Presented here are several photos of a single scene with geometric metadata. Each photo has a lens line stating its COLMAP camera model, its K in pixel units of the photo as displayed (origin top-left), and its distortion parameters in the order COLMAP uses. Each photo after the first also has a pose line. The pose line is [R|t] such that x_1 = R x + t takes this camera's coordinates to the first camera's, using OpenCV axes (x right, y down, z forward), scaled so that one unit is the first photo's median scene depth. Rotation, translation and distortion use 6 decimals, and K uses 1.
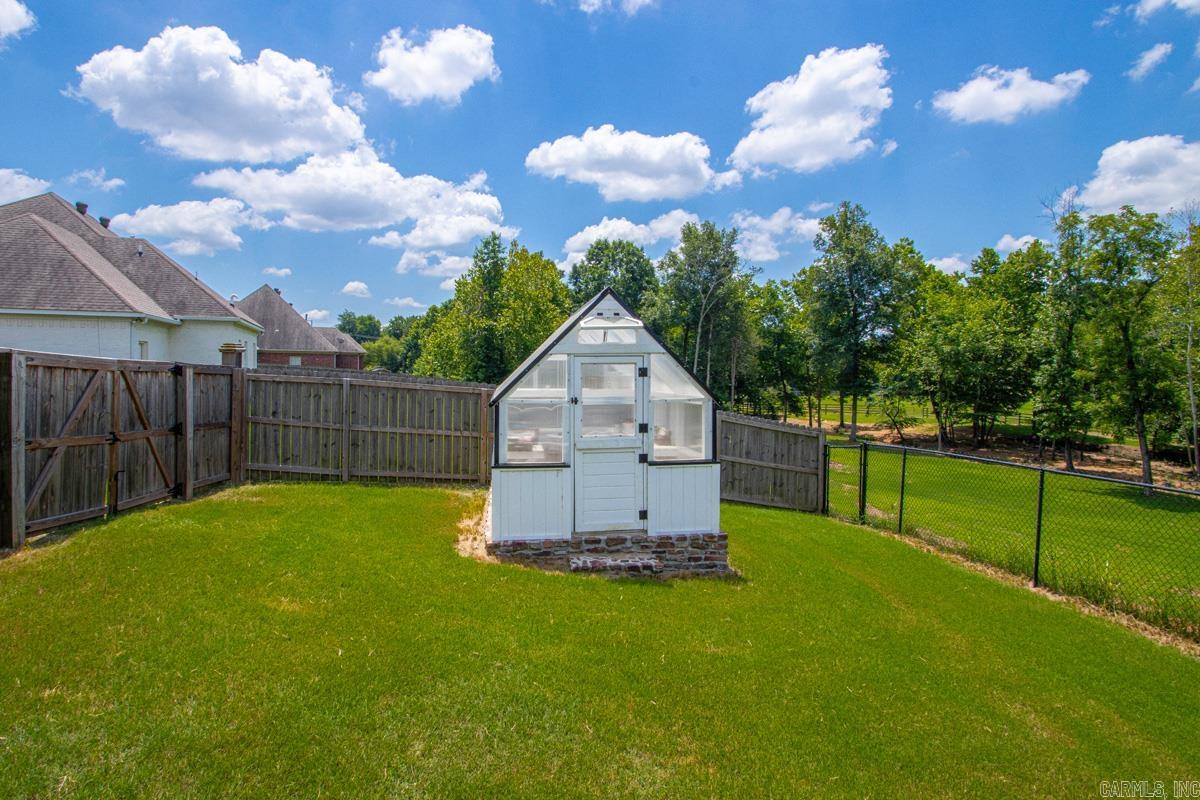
lens RADIAL K [[599.5, 0, 563.5], [0, 599.5, 370.5], [0, 0, 1]] dist [-0.017892, -0.000849]
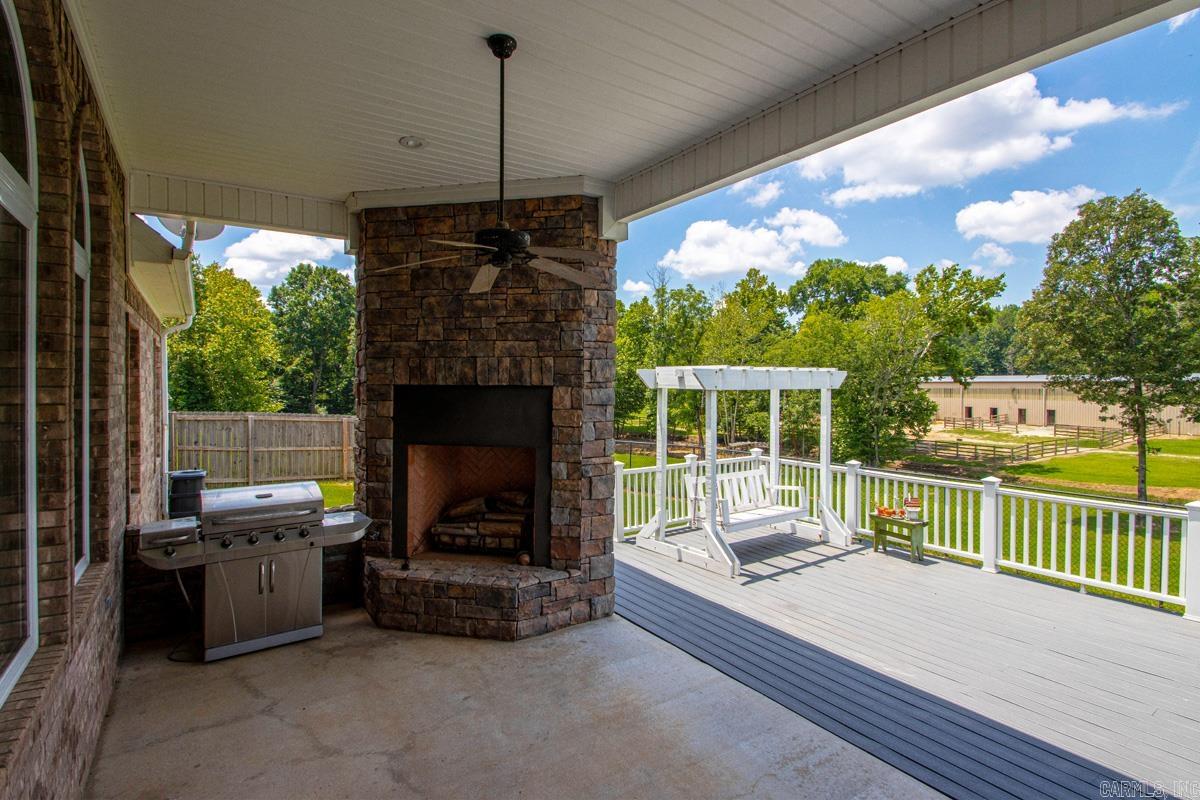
lens RADIAL K [[578.7, 0, 585.3], [0, 578.7, 387.9], [0, 0, 1]] dist [-0.015223, -0.000685]
pose [[0.848160, -0.018254, 0.529425, -0.075245], [0.017795, 0.999824, 0.005965, -0.008960], [-0.529441, 0.004362, 0.848336, -0.115293]]
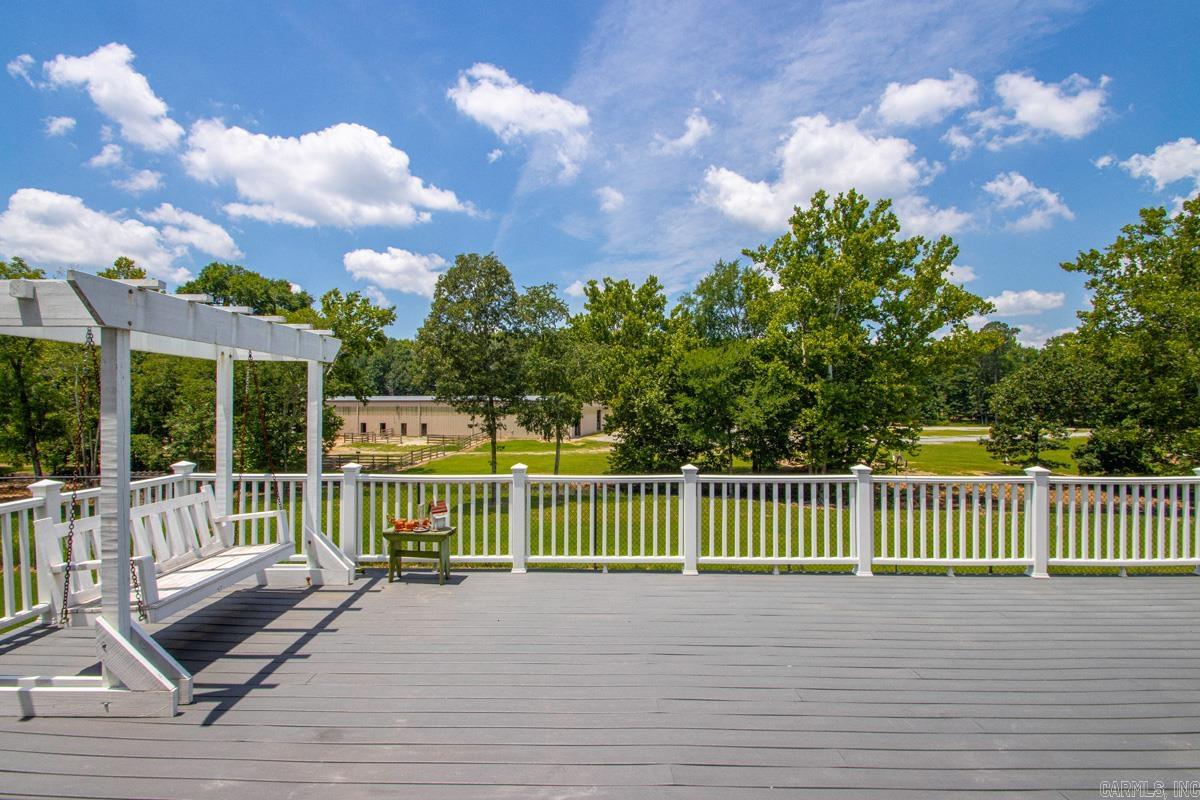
lens RADIAL K [[557.4, 0, 583.4], [0, 557.4, 400.4], [0, 0, 1]] dist [0.006663, -0.013797]
pose [[0.034281, -0.004927, 0.999400, -0.042103], [0.010258, 0.999937, 0.004578, -0.000163], [-0.999360, 0.010095, 0.034330, -0.074260]]
